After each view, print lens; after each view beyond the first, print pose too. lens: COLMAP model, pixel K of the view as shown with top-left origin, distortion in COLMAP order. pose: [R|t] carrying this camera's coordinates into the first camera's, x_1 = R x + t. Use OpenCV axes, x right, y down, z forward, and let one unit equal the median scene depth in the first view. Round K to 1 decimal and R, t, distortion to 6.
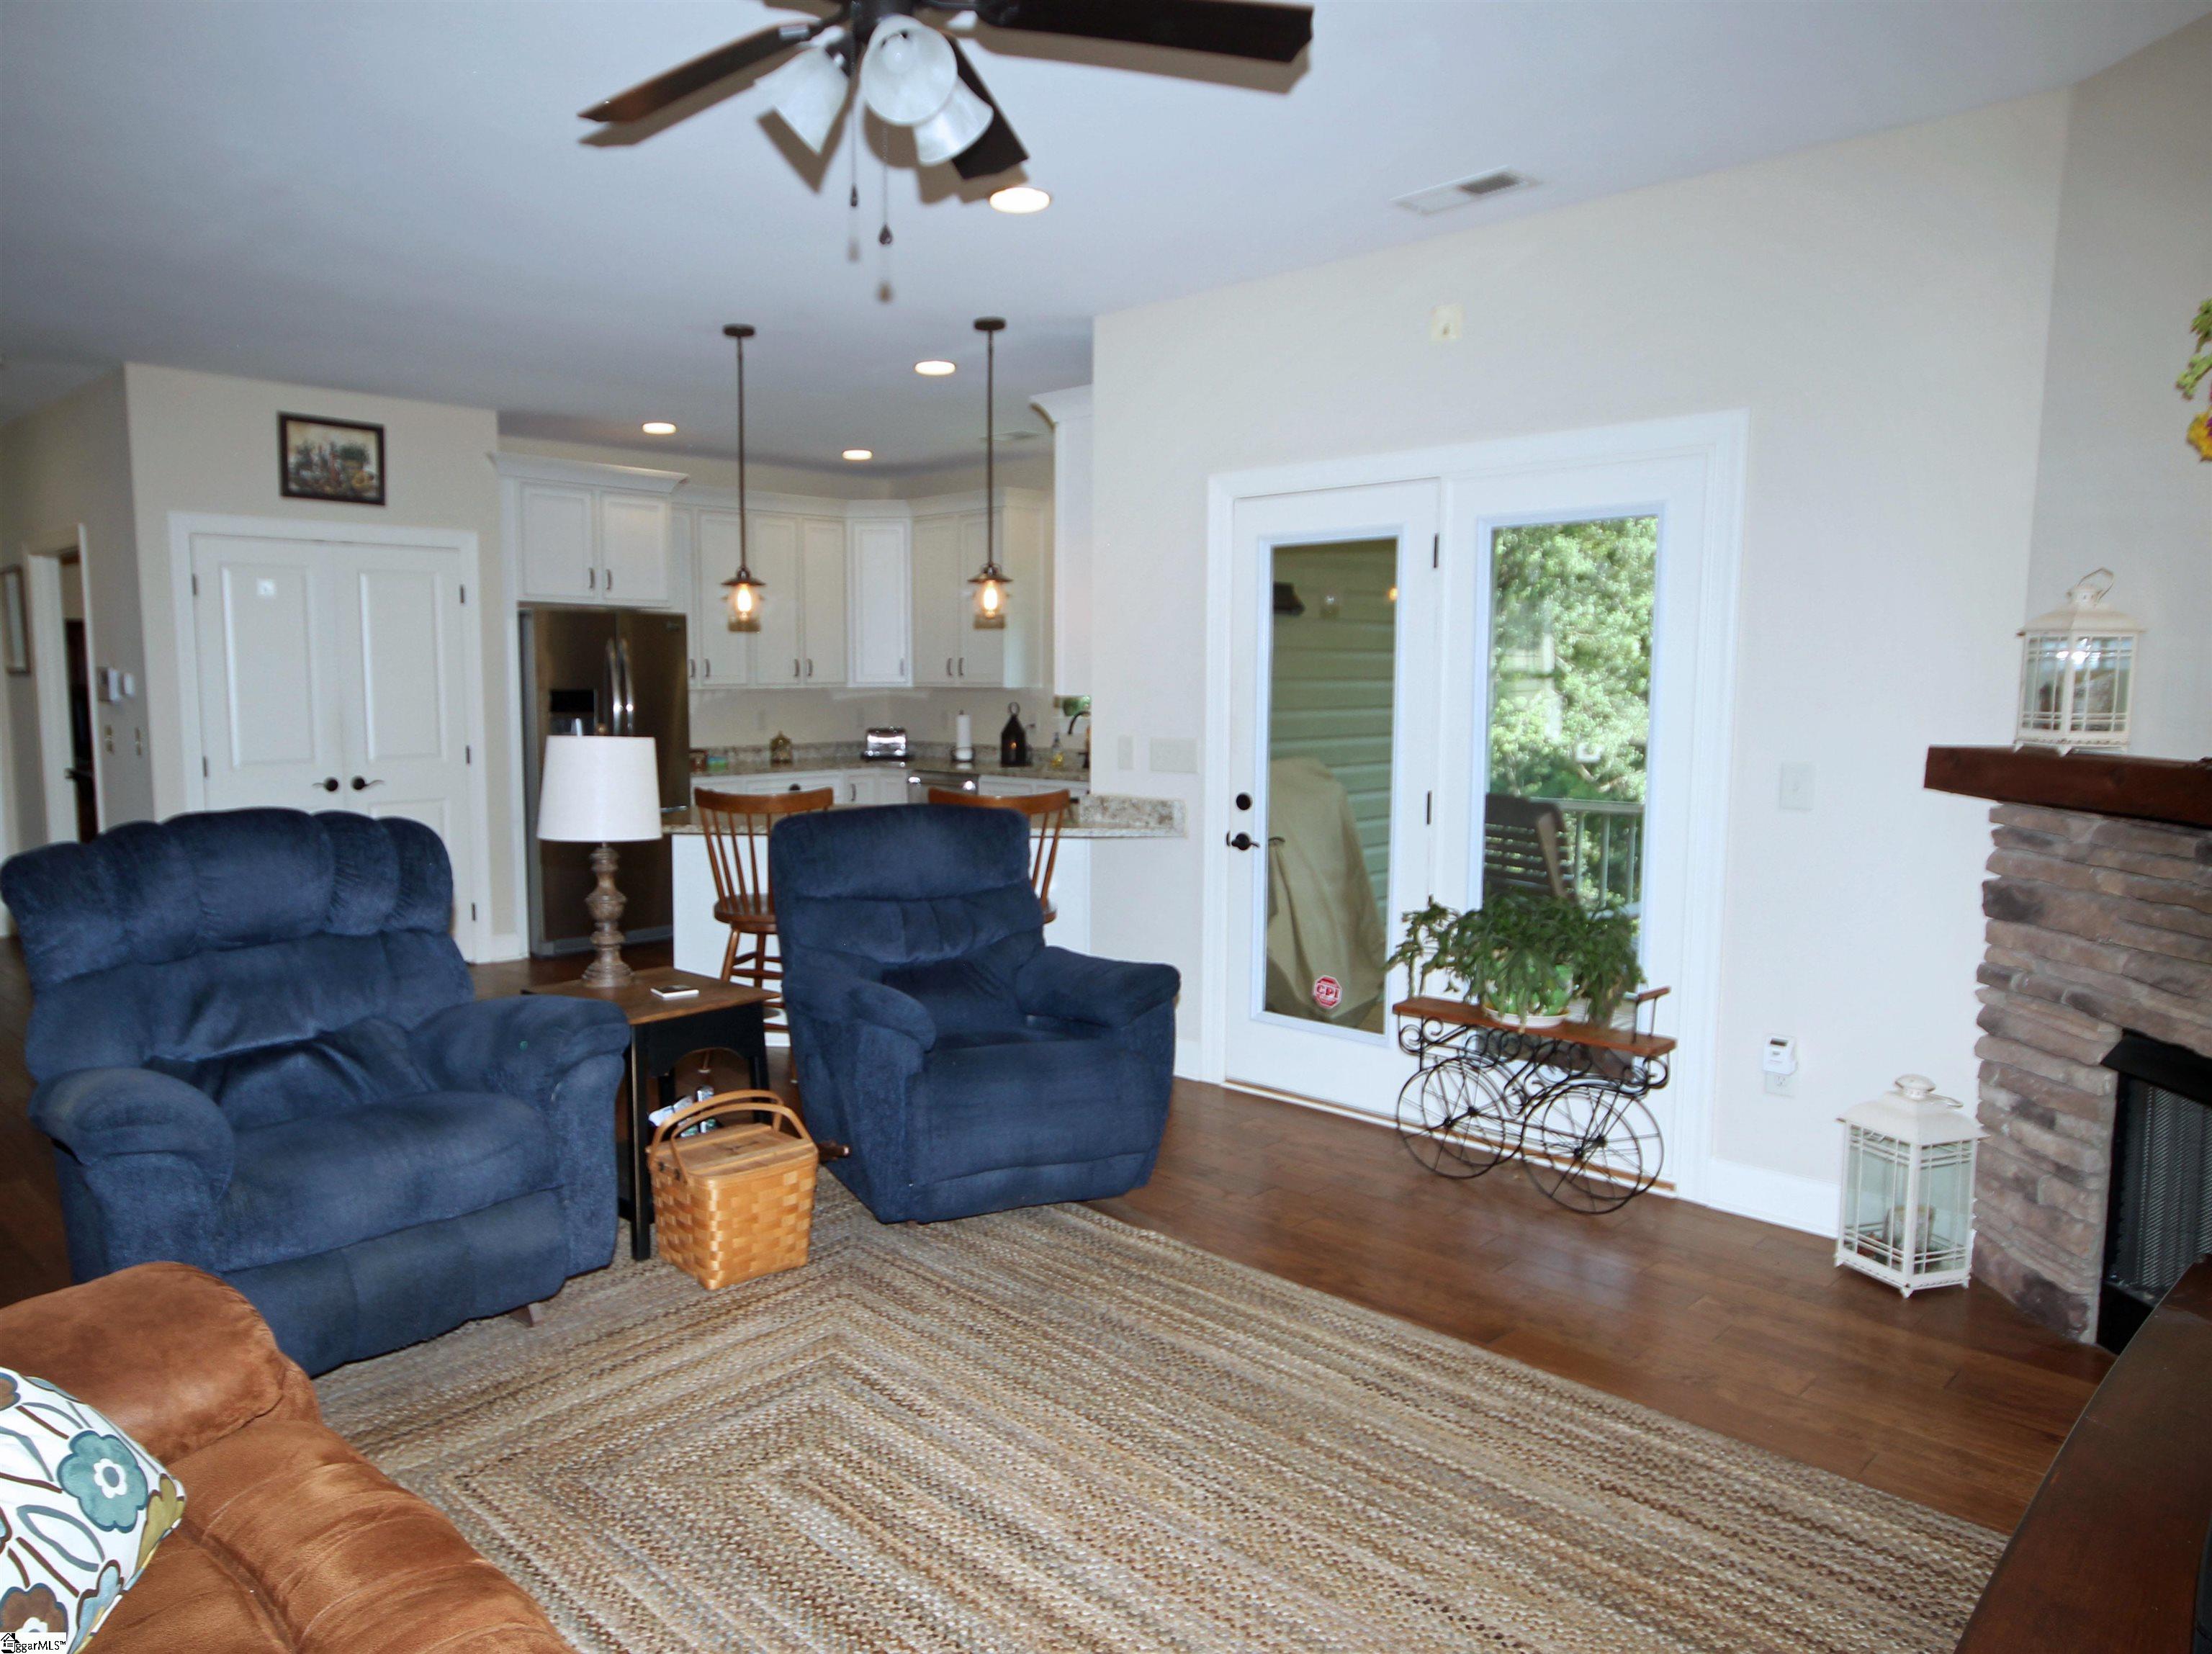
lens RADIAL K [[1482.1, 0, 1101.4], [0, 1482.1, 829.8], [0, 0, 1]] dist [0.011640, 0.002909]
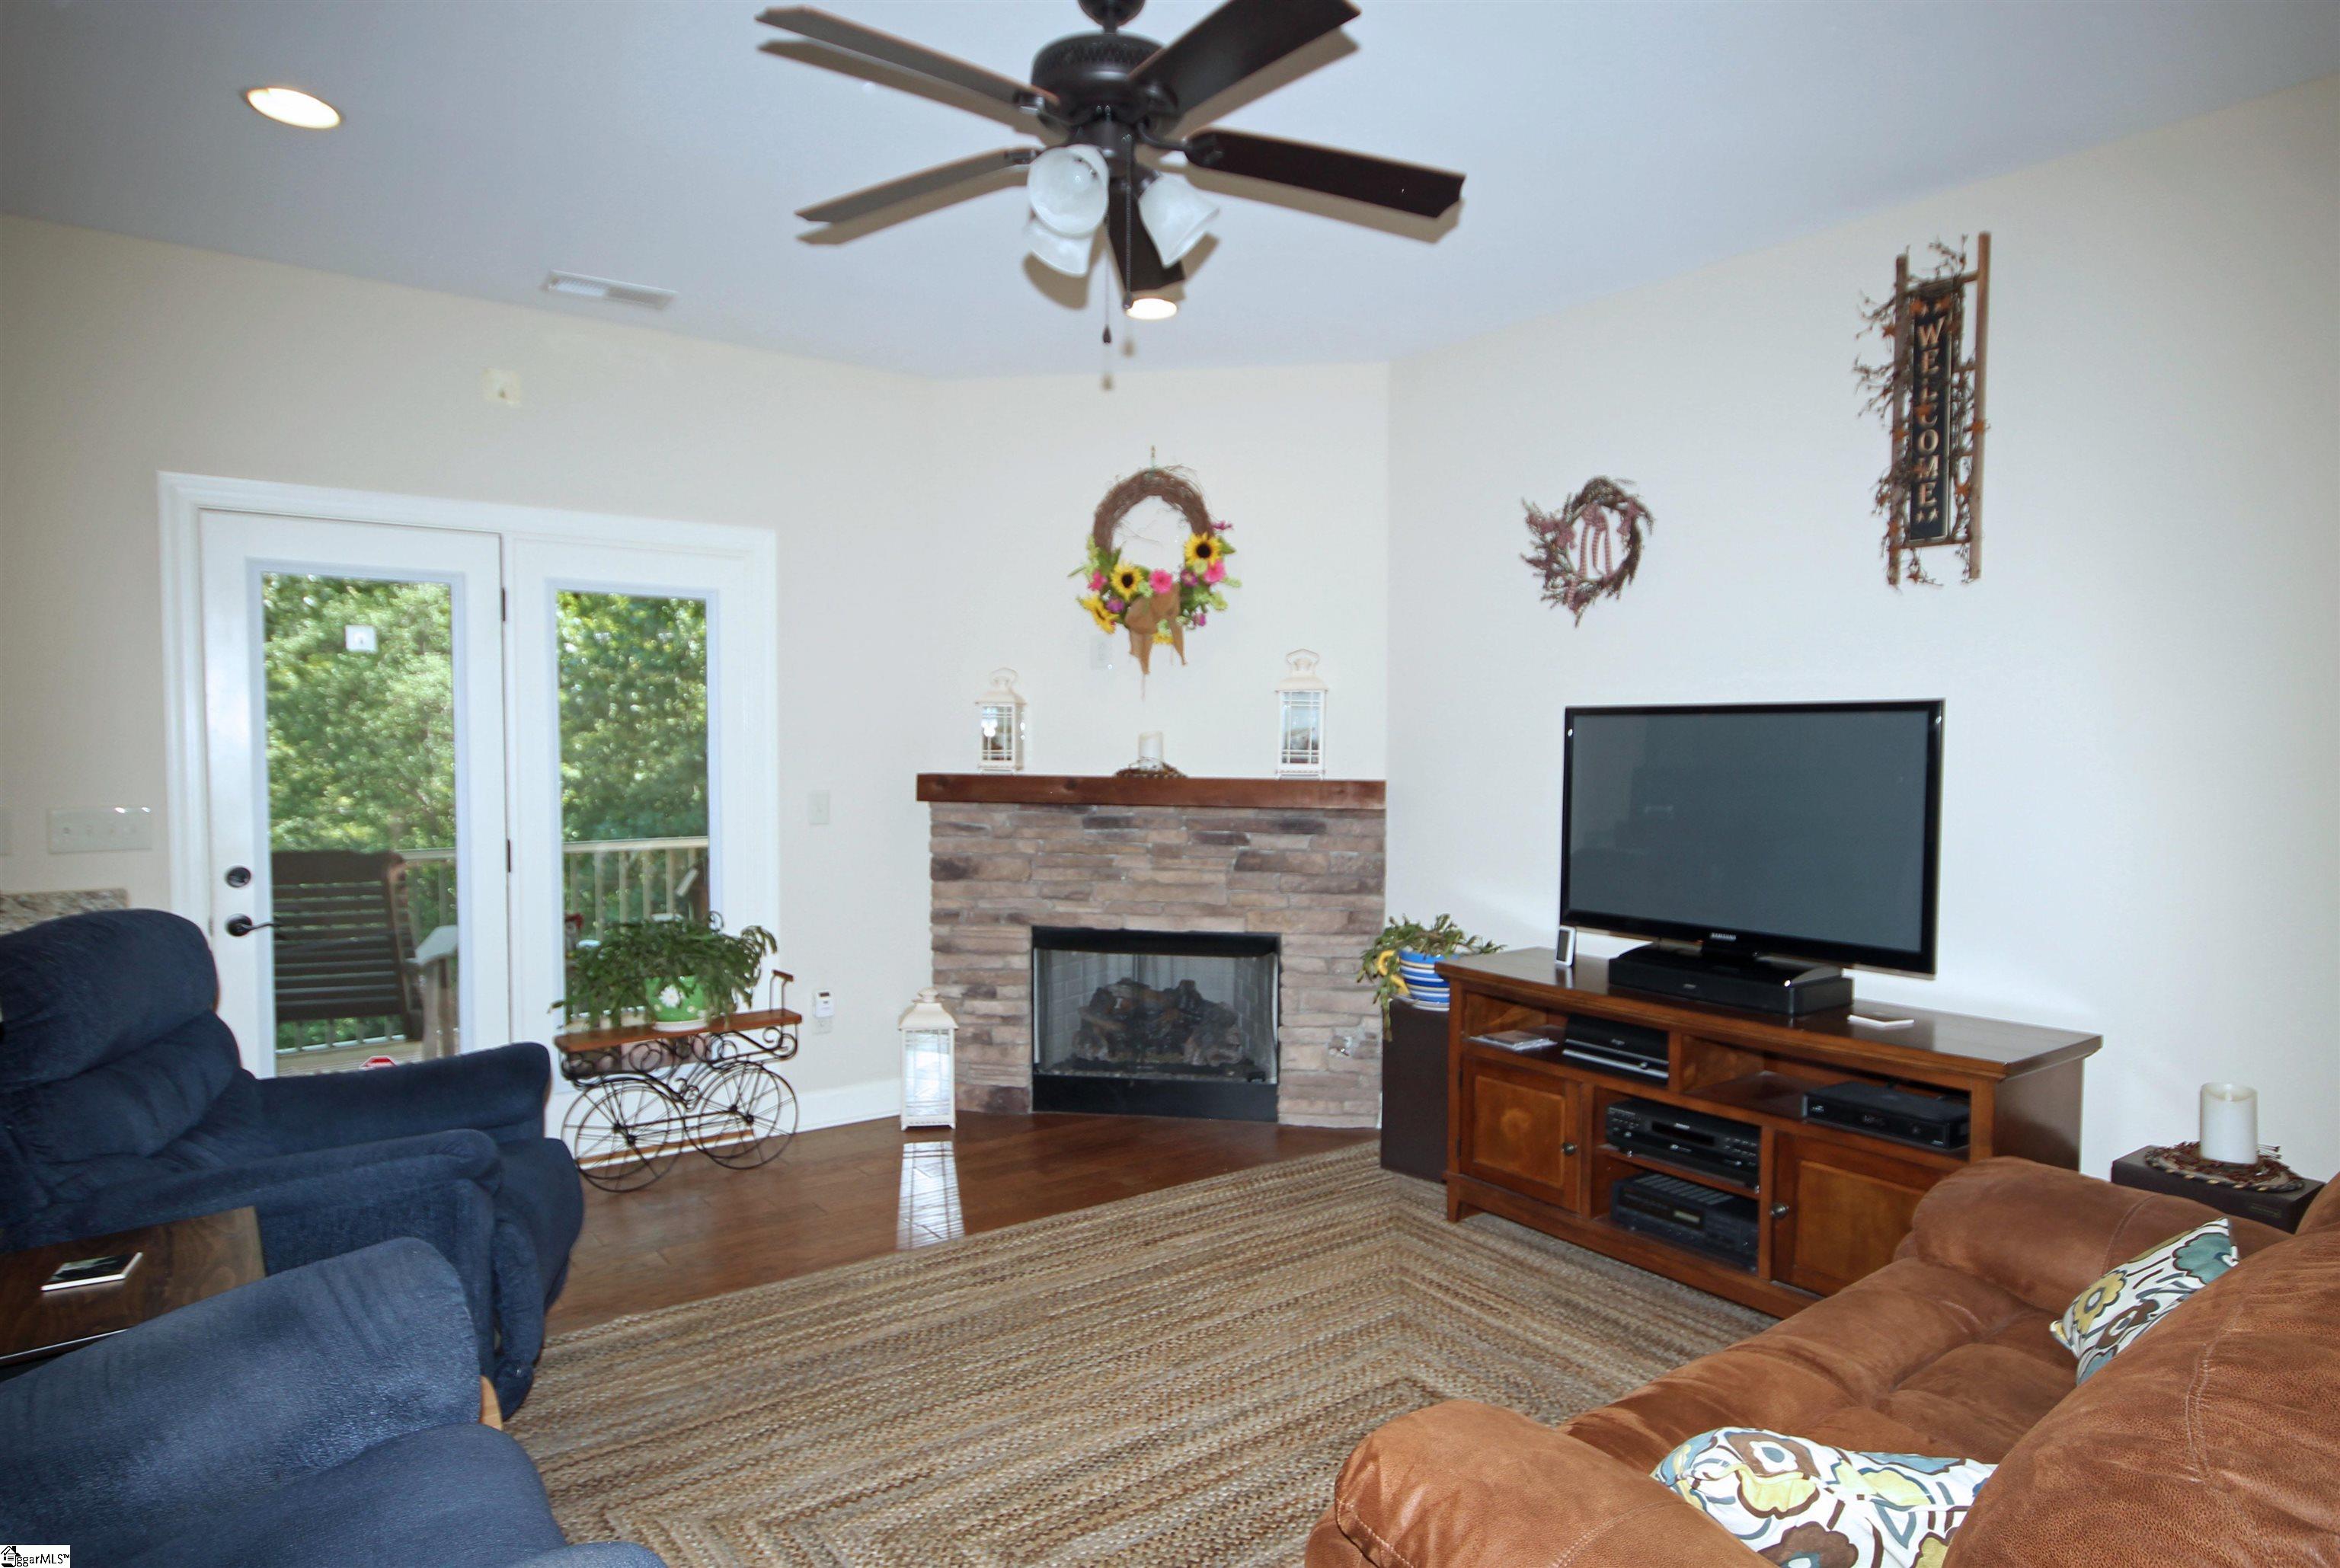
lens RADIAL K [[1256.6, 0, 1163.9], [0, 1256.6, 789.7], [0, 0, 1]] dist [0.001778, 0.000090]
pose [[0.189317, -0.041281, 0.981048, -0.732868], [0.097563, 0.994963, 0.023040, -0.048786], [-0.977057, 0.091352, 0.192391, 0.536781]]
